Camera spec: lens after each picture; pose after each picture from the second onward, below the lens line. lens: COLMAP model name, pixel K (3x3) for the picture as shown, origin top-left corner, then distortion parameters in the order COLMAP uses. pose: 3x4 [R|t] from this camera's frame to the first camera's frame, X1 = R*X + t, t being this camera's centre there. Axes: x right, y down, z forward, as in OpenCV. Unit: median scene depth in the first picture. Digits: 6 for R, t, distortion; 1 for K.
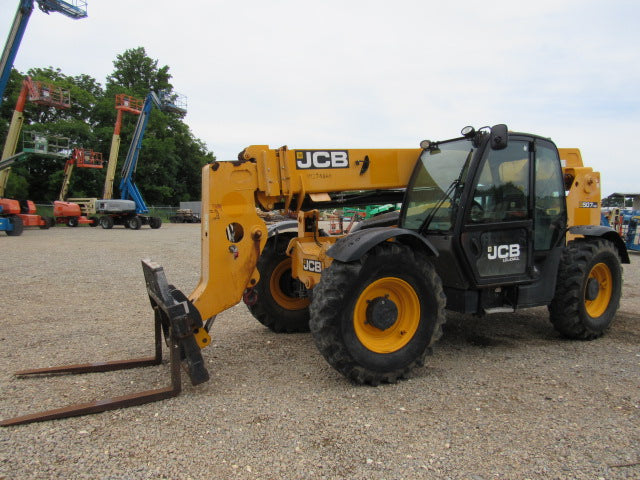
lens RADIAL K [[456.5, 0, 316.2], [0, 456.5, 244.1], [0, 0, 1]] dist [-0.032936, 0.016143]
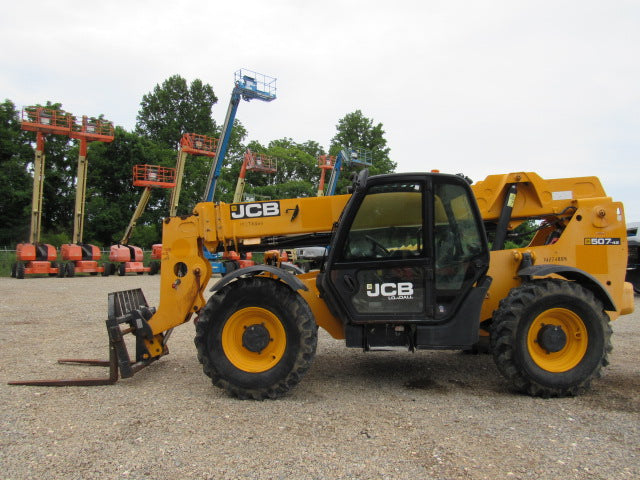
lens RADIAL K [[456.5, 0, 319.4], [0, 456.5, 242.1], [0, 0, 1]] dist [-0.032936, 0.016143]
pose [[0.885794, -0.024654, -0.463422, 0.714915], [-0.023965, 0.994826, -0.098731, 0.014668], [0.463459, 0.098561, 0.880620, 0.015935]]
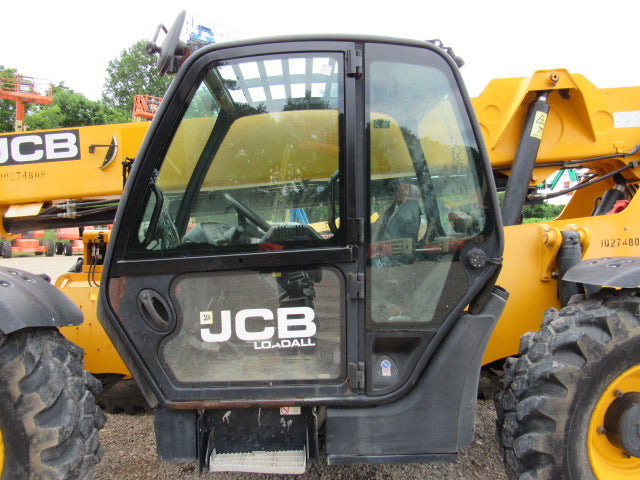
lens RADIAL K [[456.5, 0, 319.3], [0, 456.5, 242.8], [0, 0, 1]] dist [-0.032936, 0.016143]
pose [[0.899853, -0.005166, -0.436164, 0.613391], [-0.015568, 0.998913, -0.043948, -0.038151], [0.435916, 0.046337, 0.898794, 0.620604]]
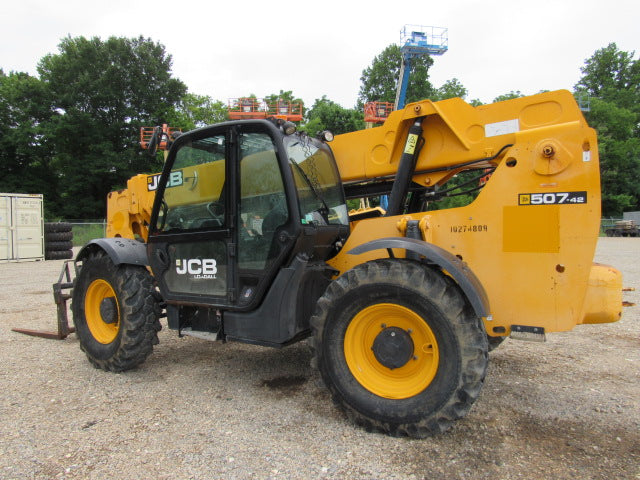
lens RADIAL K [[456.5, 0, 321.5], [0, 456.5, 243.3], [0, 0, 1]] dist [-0.032936, 0.016143]
pose [[0.539471, 0.015599, -0.841860, 1.212534], [-0.042186, 0.999073, -0.008521, -0.029366], [0.840947, 0.040111, 0.539629, 0.697814]]
